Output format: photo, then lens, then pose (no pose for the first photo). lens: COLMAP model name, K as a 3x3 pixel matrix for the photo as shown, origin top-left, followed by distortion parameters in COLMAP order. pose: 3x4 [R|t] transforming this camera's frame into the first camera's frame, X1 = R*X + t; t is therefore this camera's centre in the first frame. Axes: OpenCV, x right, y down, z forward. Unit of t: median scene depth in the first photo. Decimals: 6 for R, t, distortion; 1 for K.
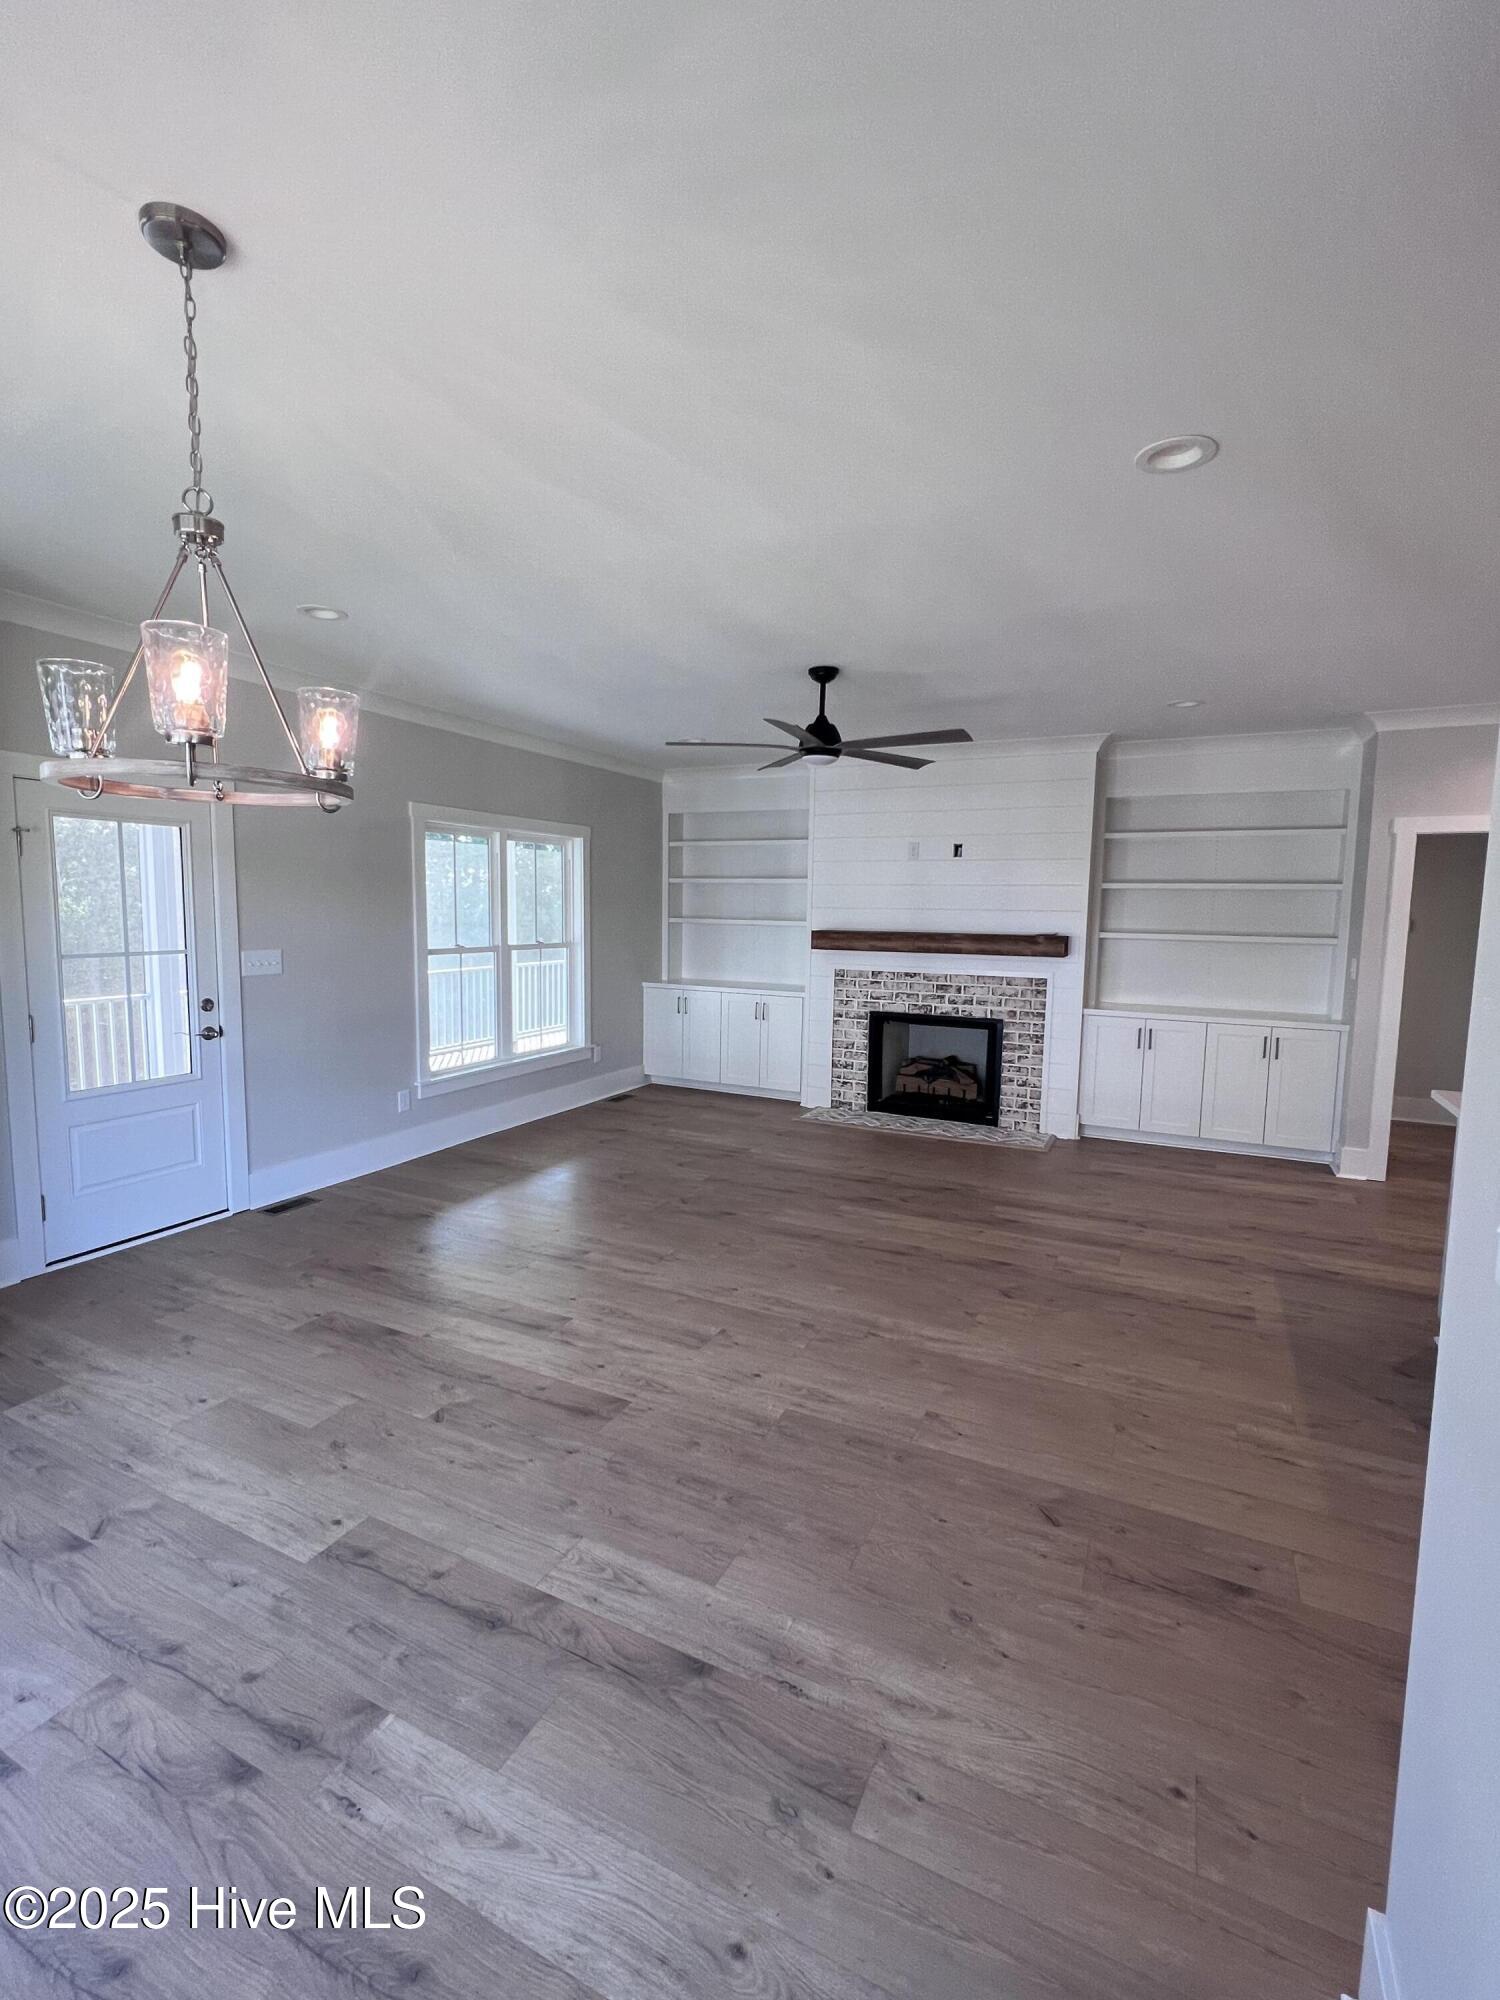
lens RADIAL K [[889.8, 0, 749.9], [0, 889.8, 1001.6], [0, 0, 1]] dist [-0.002653, -0.000247]
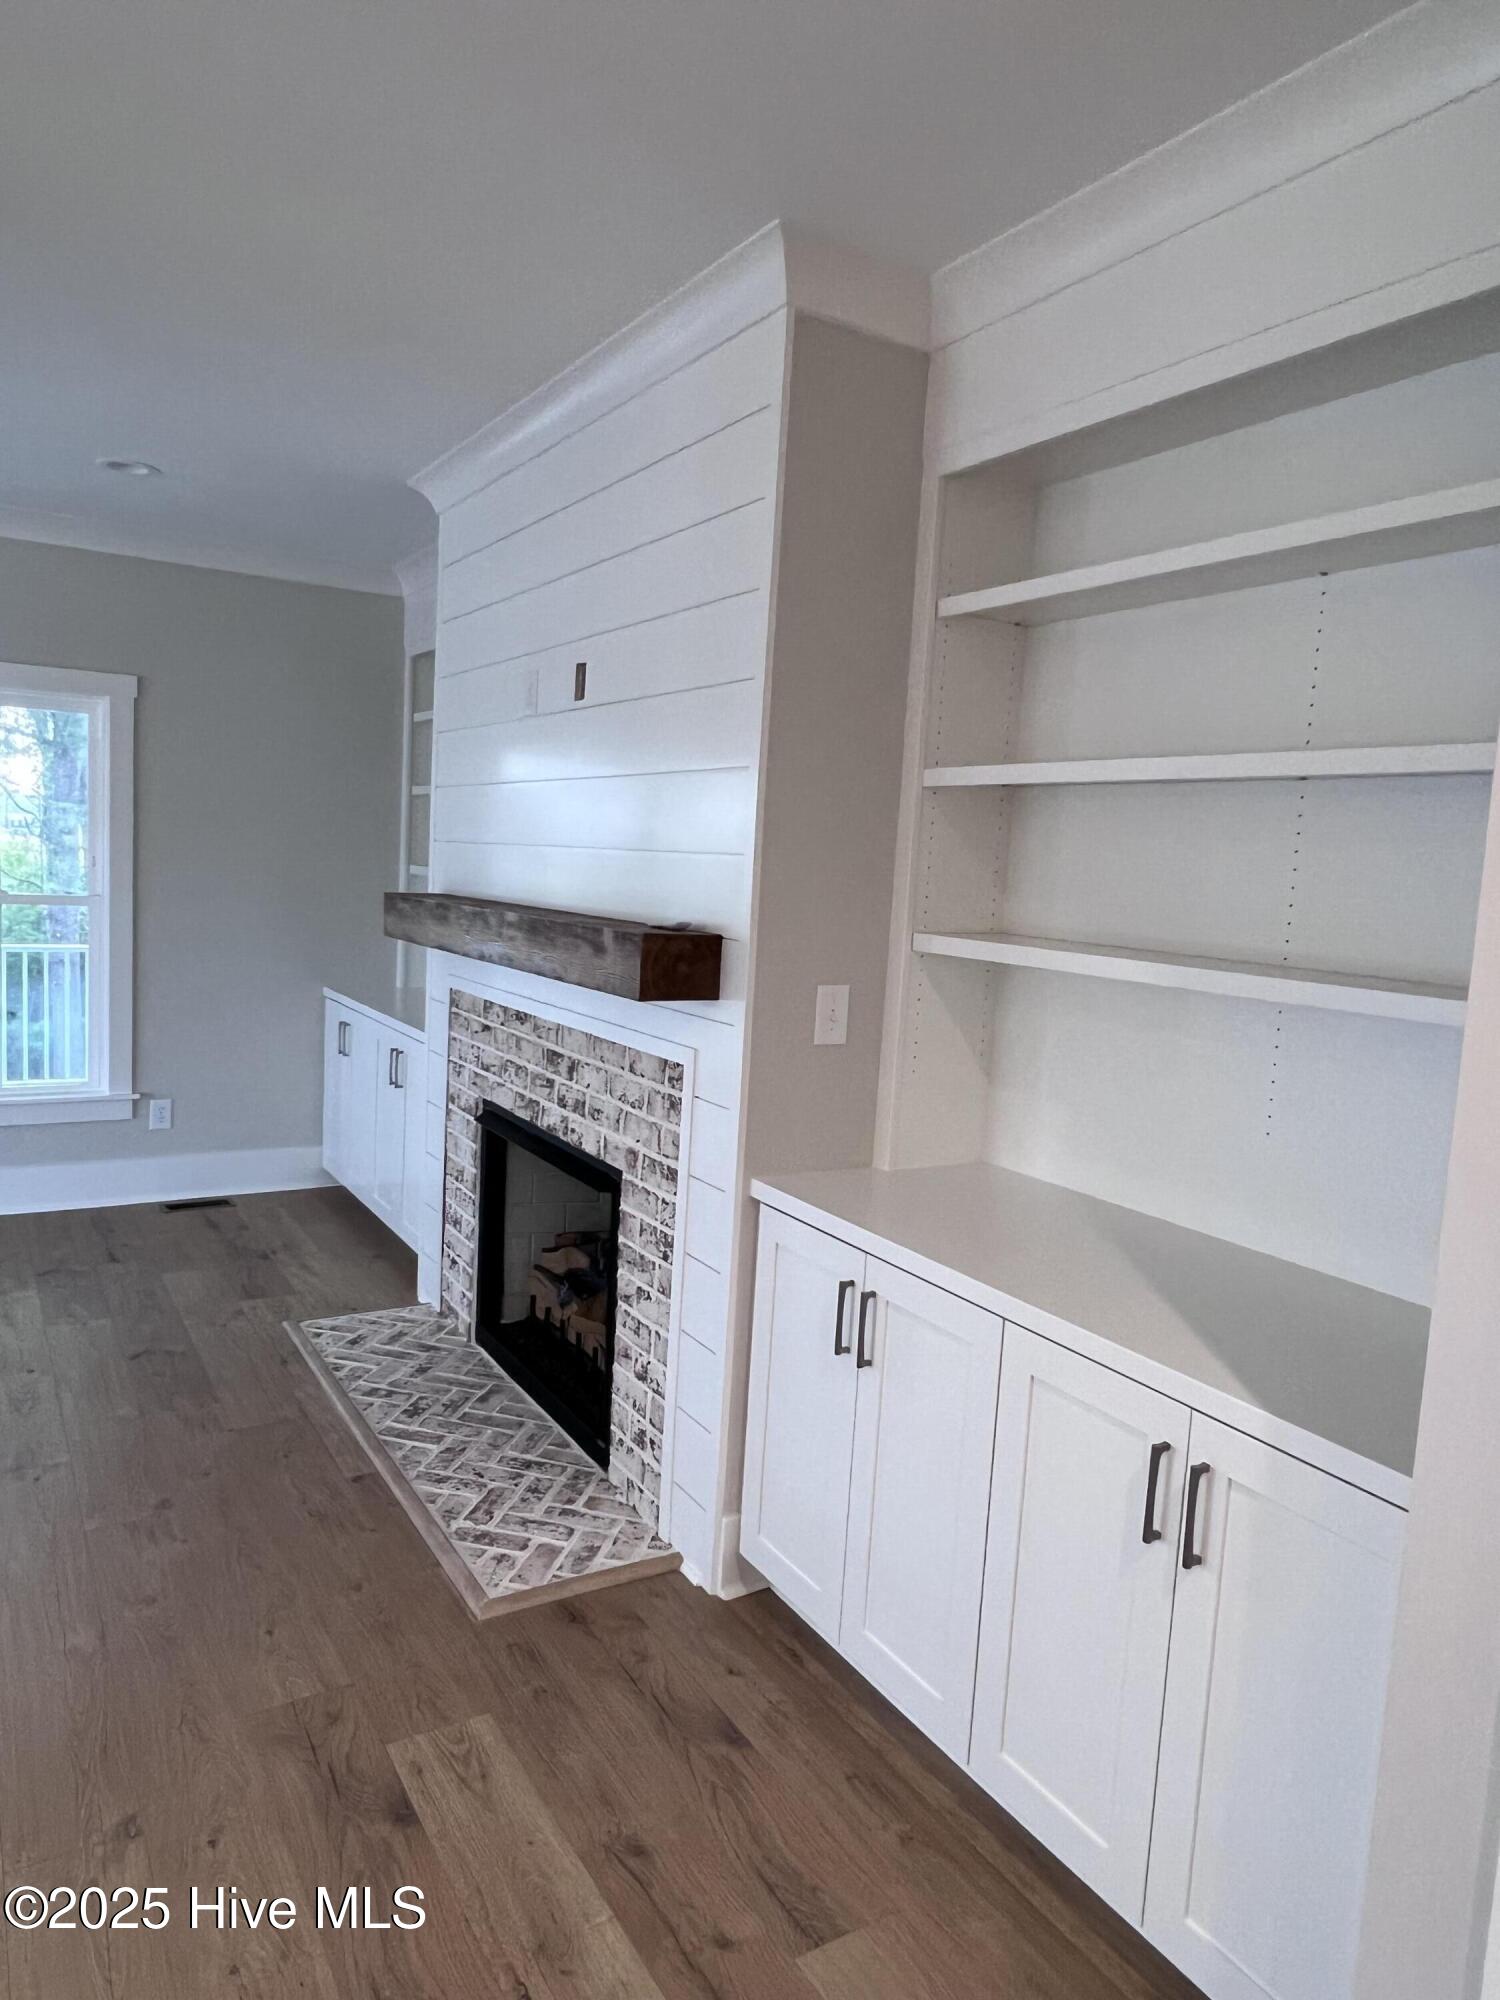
lens RADIAL K [[1302.0, 0, 747.8], [0, 1302.0, 993.5], [0, 0, 1]] dist [0.003936, -0.001362]
pose [[0.853060, 0.082715, -0.515216, 0.576318], [-0.093168, 0.995635, 0.005583, -0.054524], [0.513428, 0.043239, 0.857042, 0.595589]]
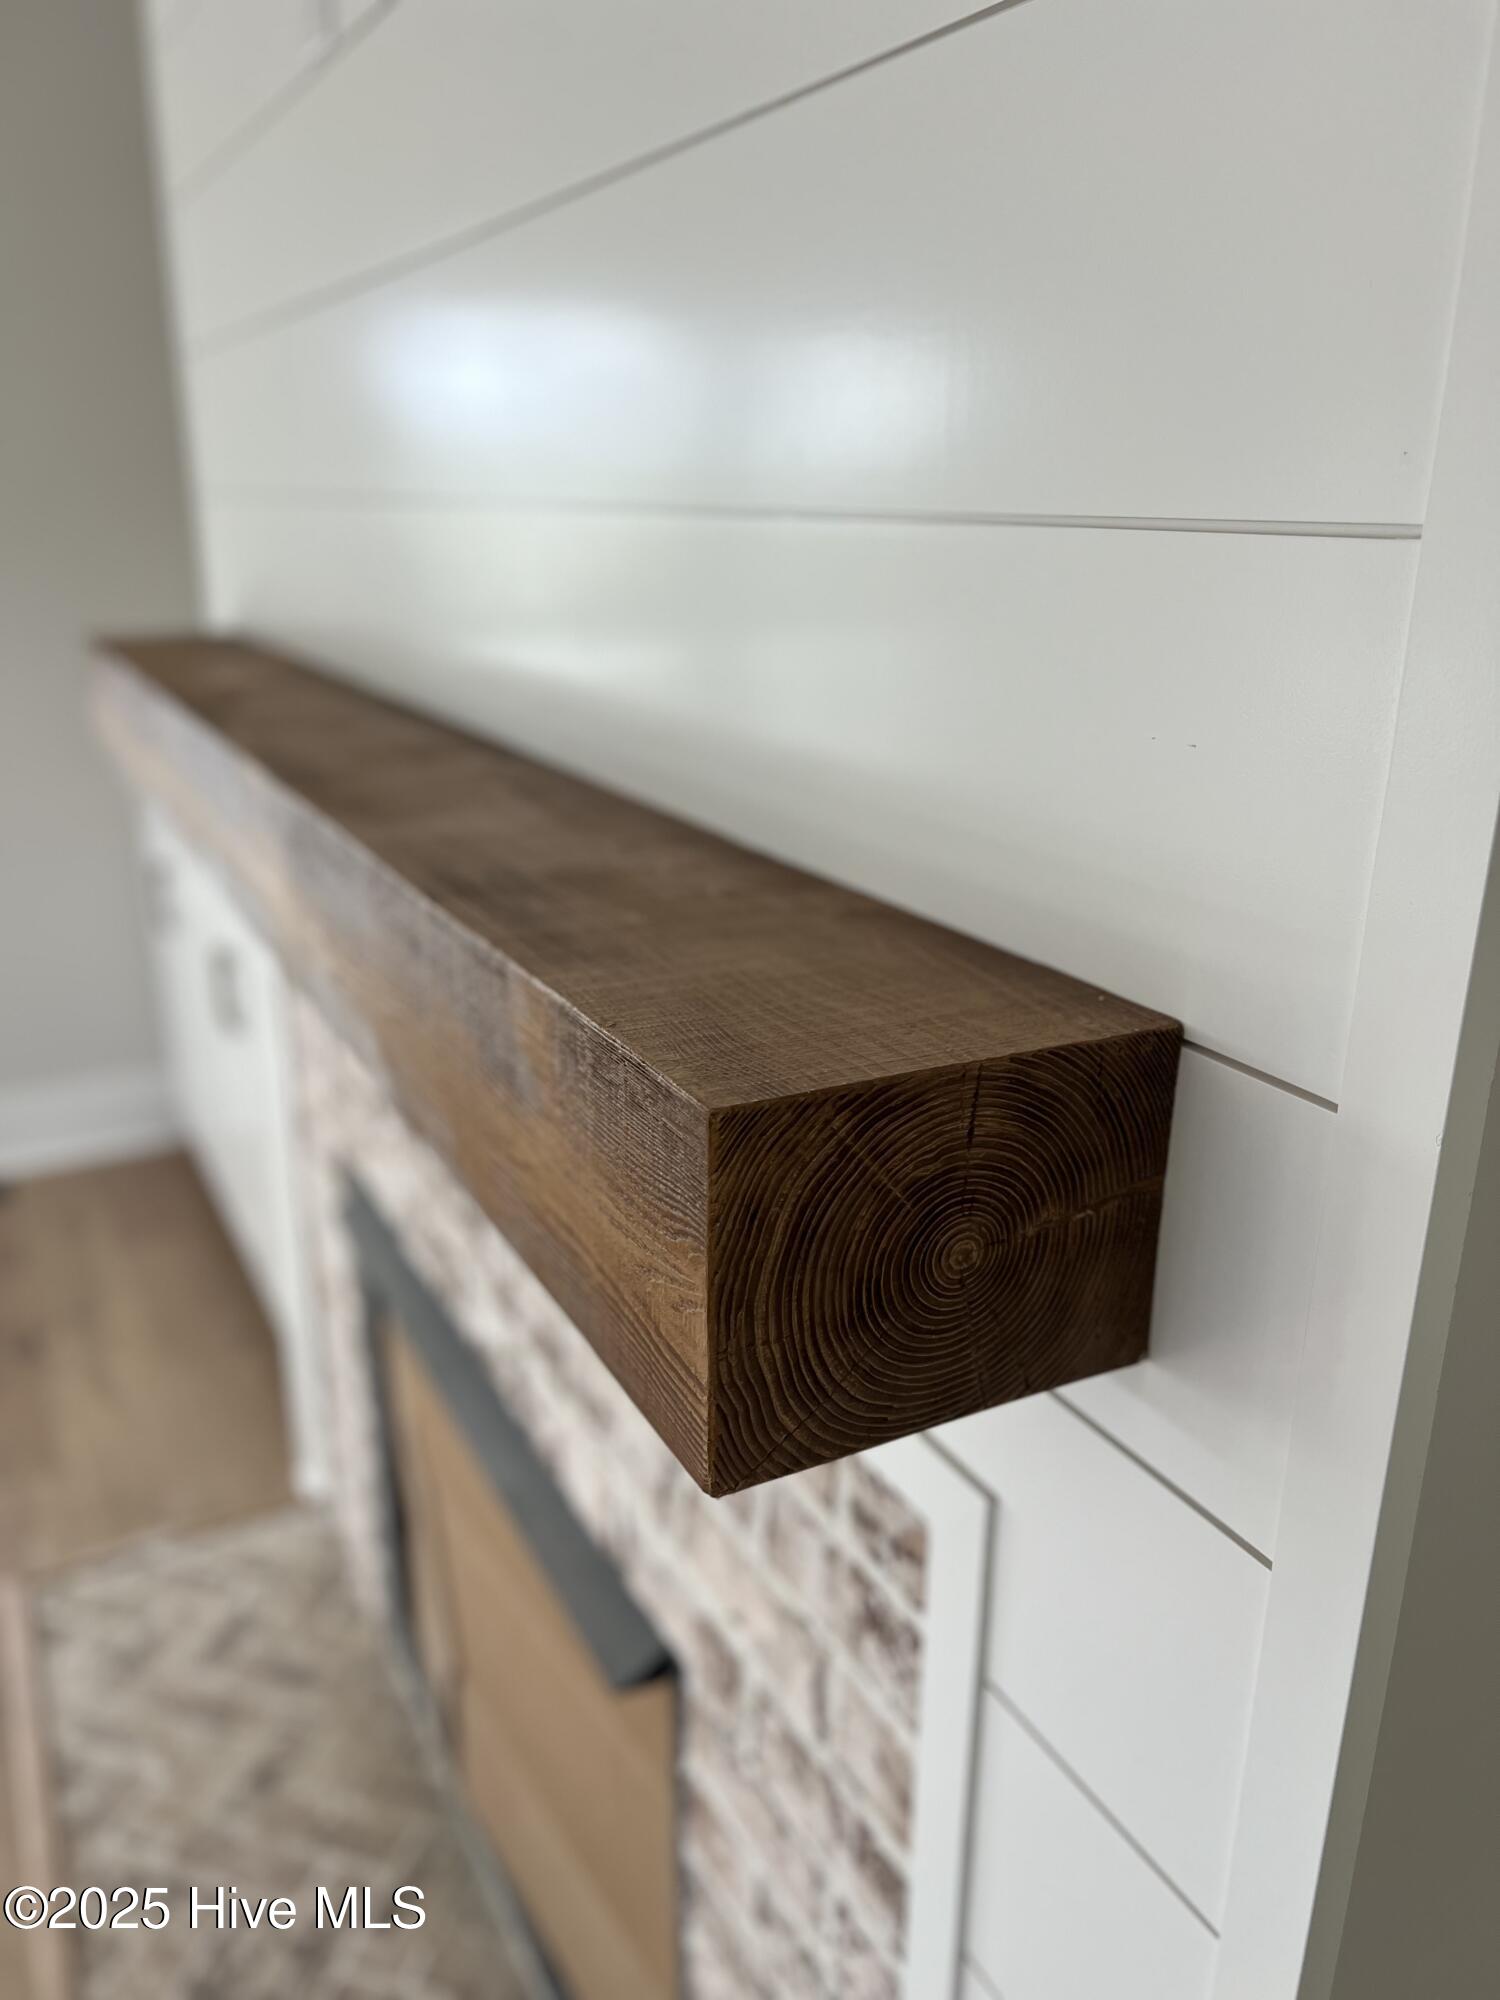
lens RADIAL K [[1507.9, 0, 745.6], [0, 1507.9, 1000.7], [0, 0, 1]] dist [0.035500, -0.042938]
pose [[0.817947, 0.171703, -0.549072, 0.372015], [-0.052383, 0.972685, 0.226139, -0.091288], [0.572903, -0.156208, 0.804600, 0.876359]]
